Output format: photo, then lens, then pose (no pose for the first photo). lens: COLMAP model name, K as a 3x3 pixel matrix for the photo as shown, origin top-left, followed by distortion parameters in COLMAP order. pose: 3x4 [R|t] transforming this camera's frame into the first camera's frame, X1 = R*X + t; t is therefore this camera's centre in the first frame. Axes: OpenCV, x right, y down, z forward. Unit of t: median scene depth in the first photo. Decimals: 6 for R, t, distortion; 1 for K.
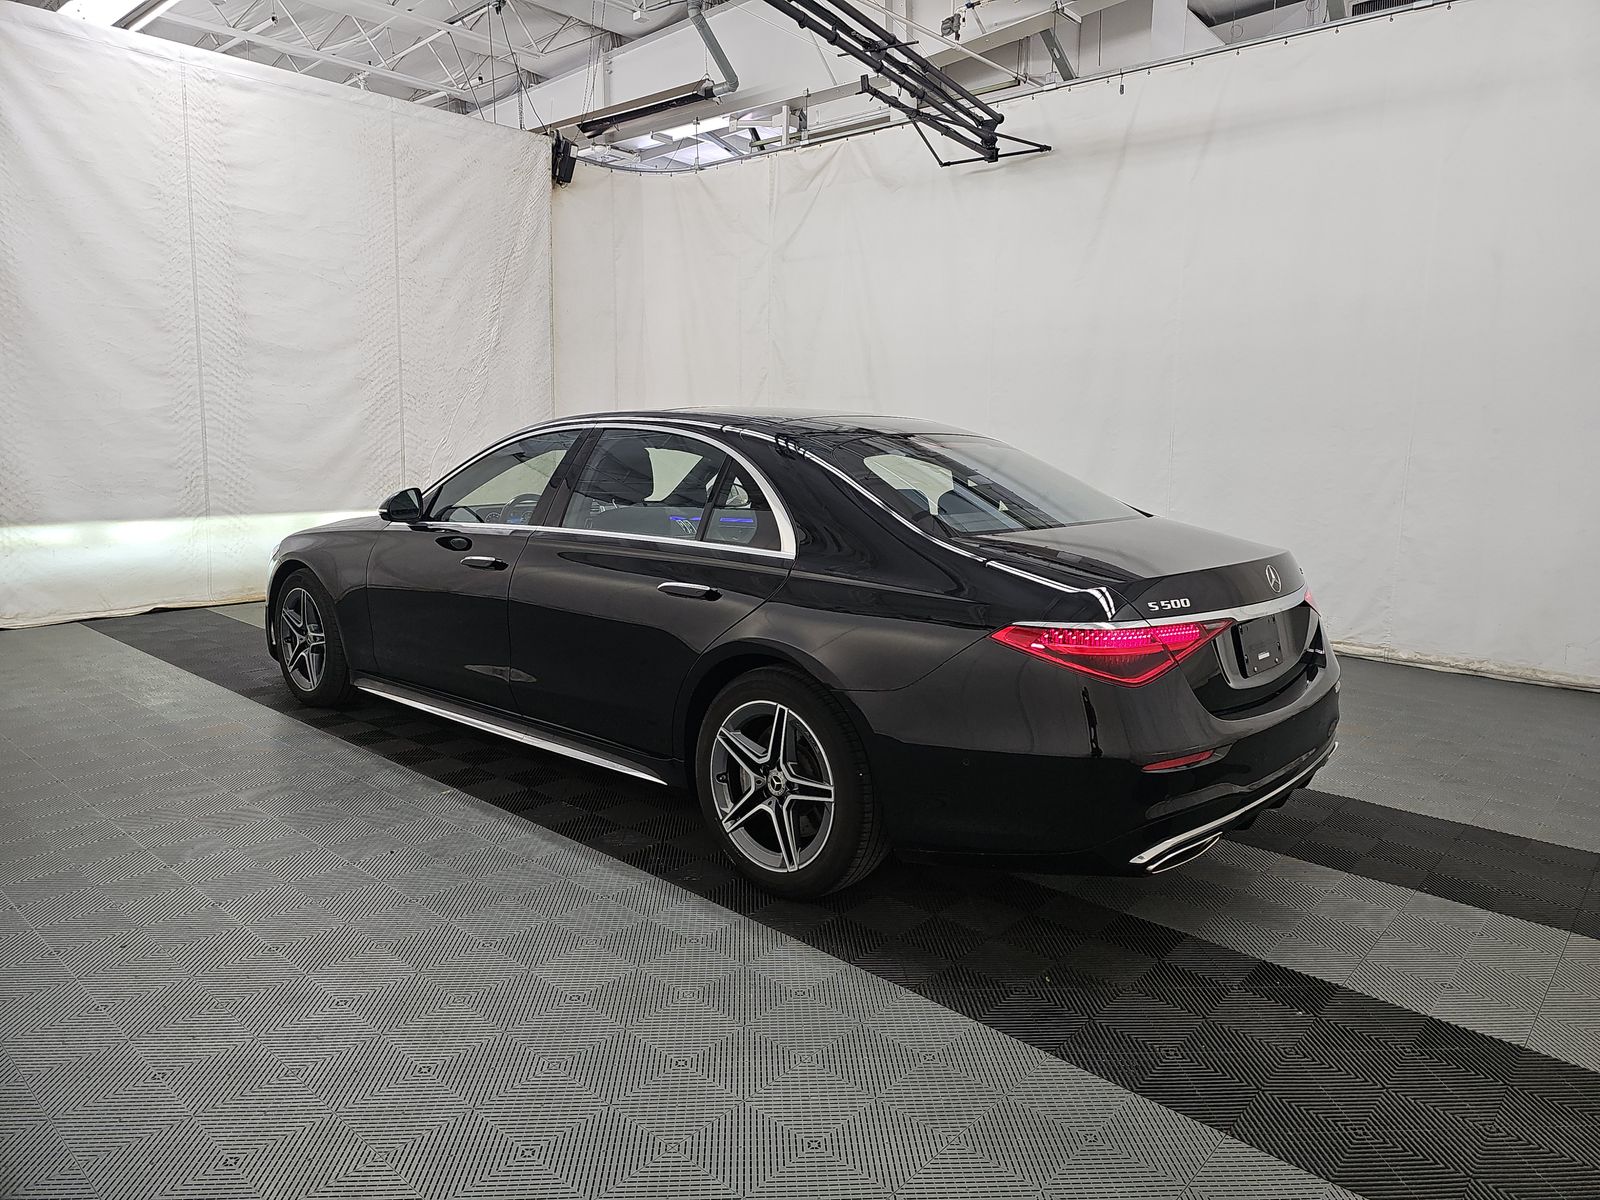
lens RADIAL K [[1067.3, 0, 783.1], [0, 1067.3, 606.0], [0, 0, 1]] dist [0.069934, -0.048109]
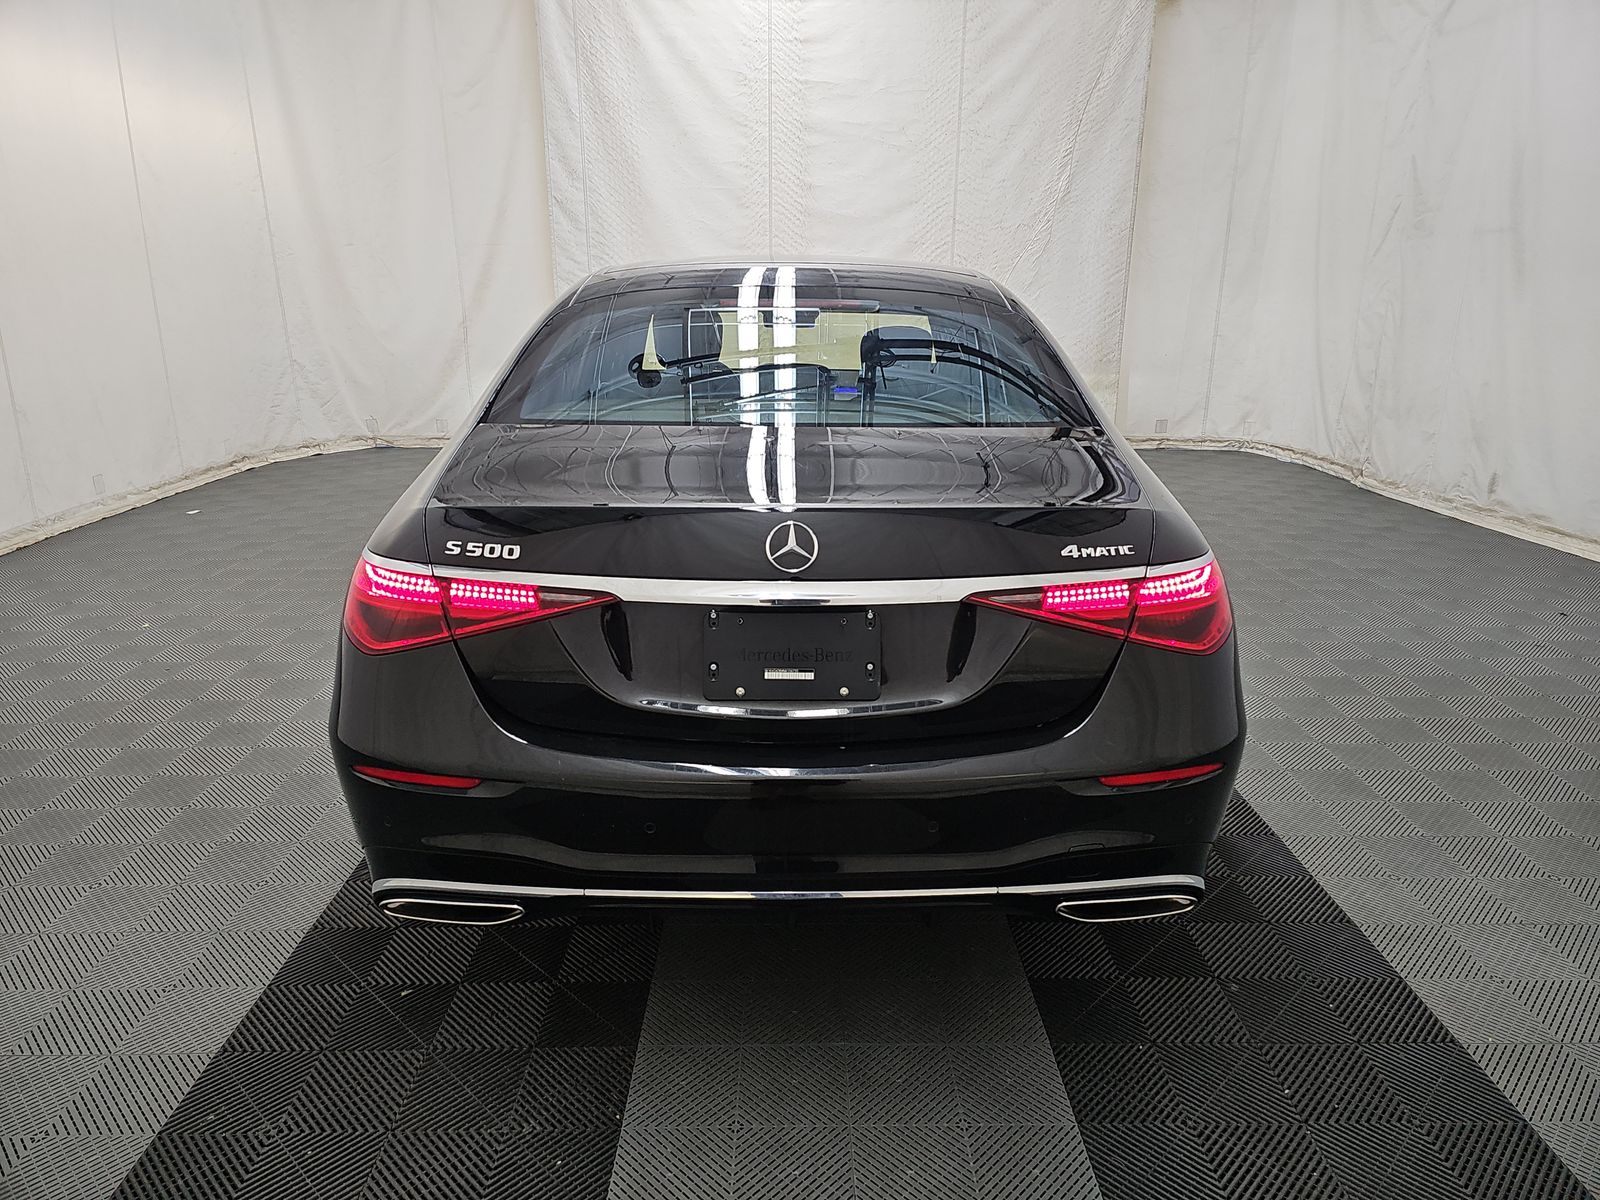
lens RADIAL K [[1043.2, 0, 805.3], [0, 1043.2, 606.6], [0, 0, 1]] dist [0.062644, -0.041440]
pose [[0.694845, 0.197703, -0.691451, 0.325165], [-0.110063, 0.979378, 0.169425, -0.033384], [0.710688, -0.041621, 0.702275, 0.239917]]
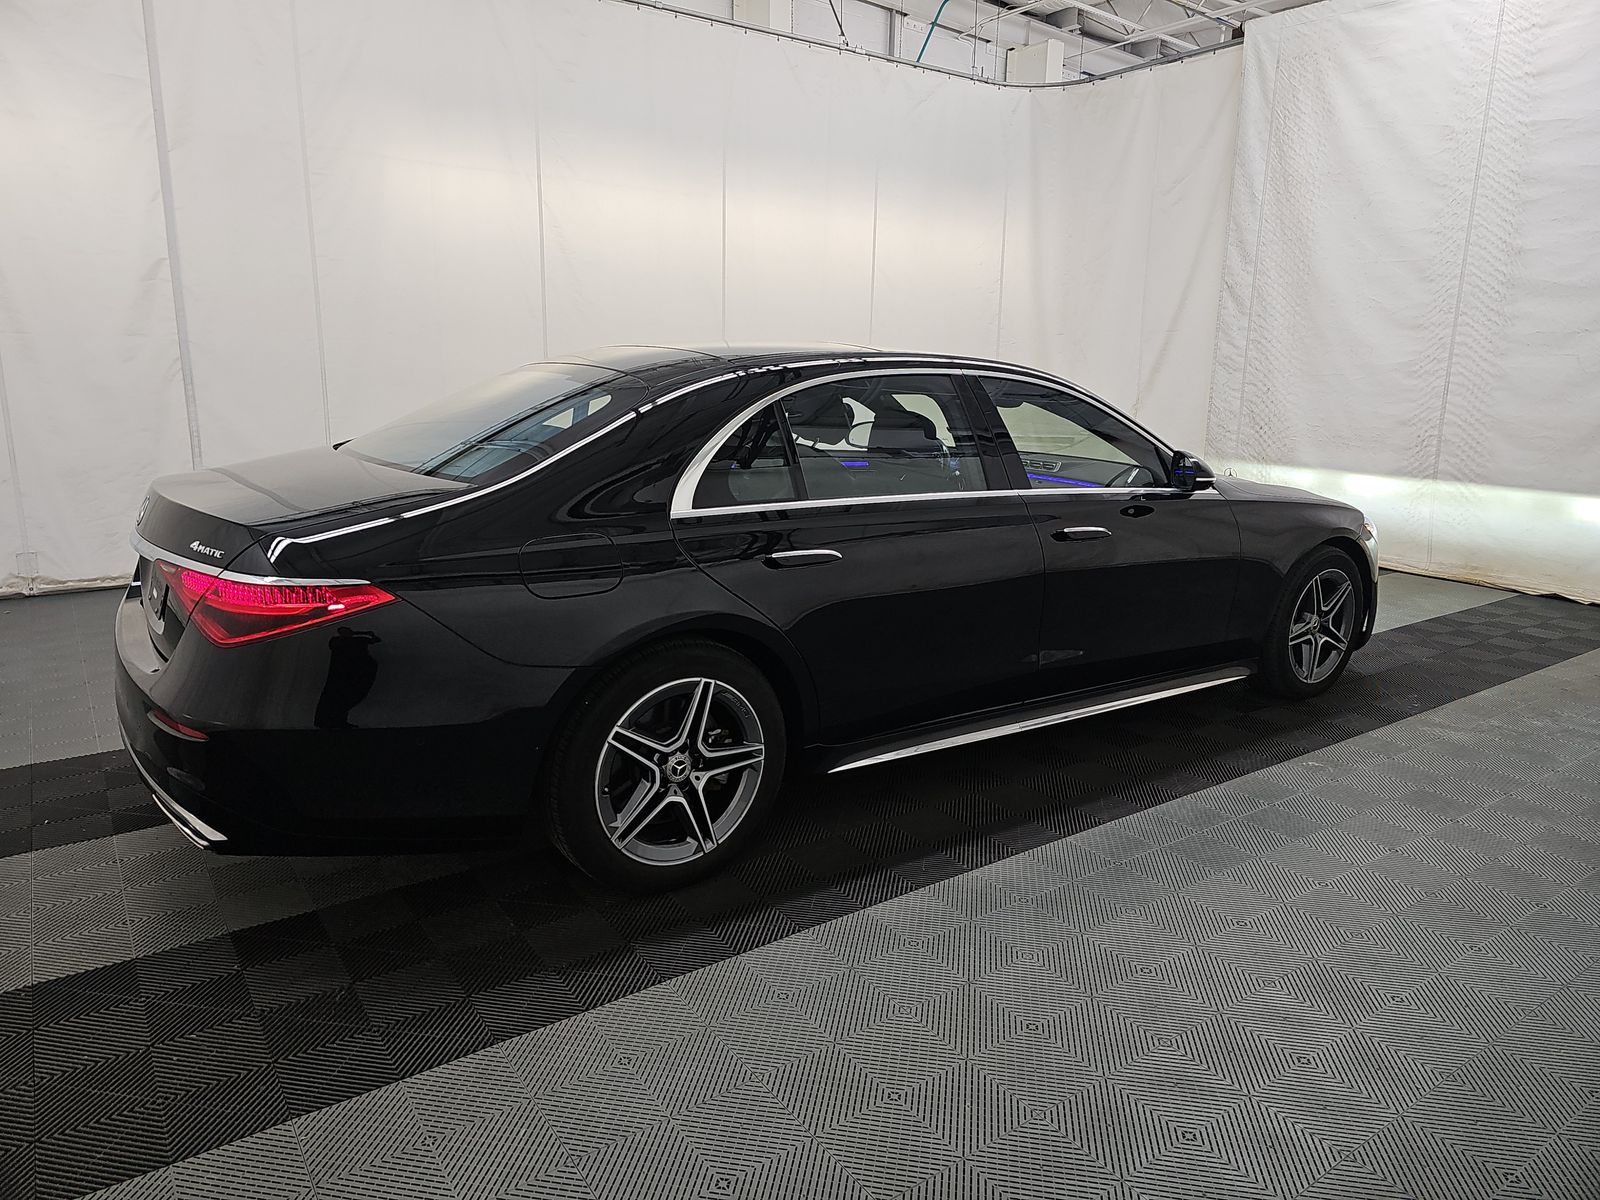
lens RADIAL K [[1043.2, 0, 805.3], [0, 1043.2, 606.6], [0, 0, 1]] dist [0.062644, -0.041440]
pose [[-0.179835, 0.212160, -0.960545, 0.483898], [-0.183208, 0.952156, 0.244608, -0.105911], [0.966485, 0.219969, -0.132362, 0.643203]]
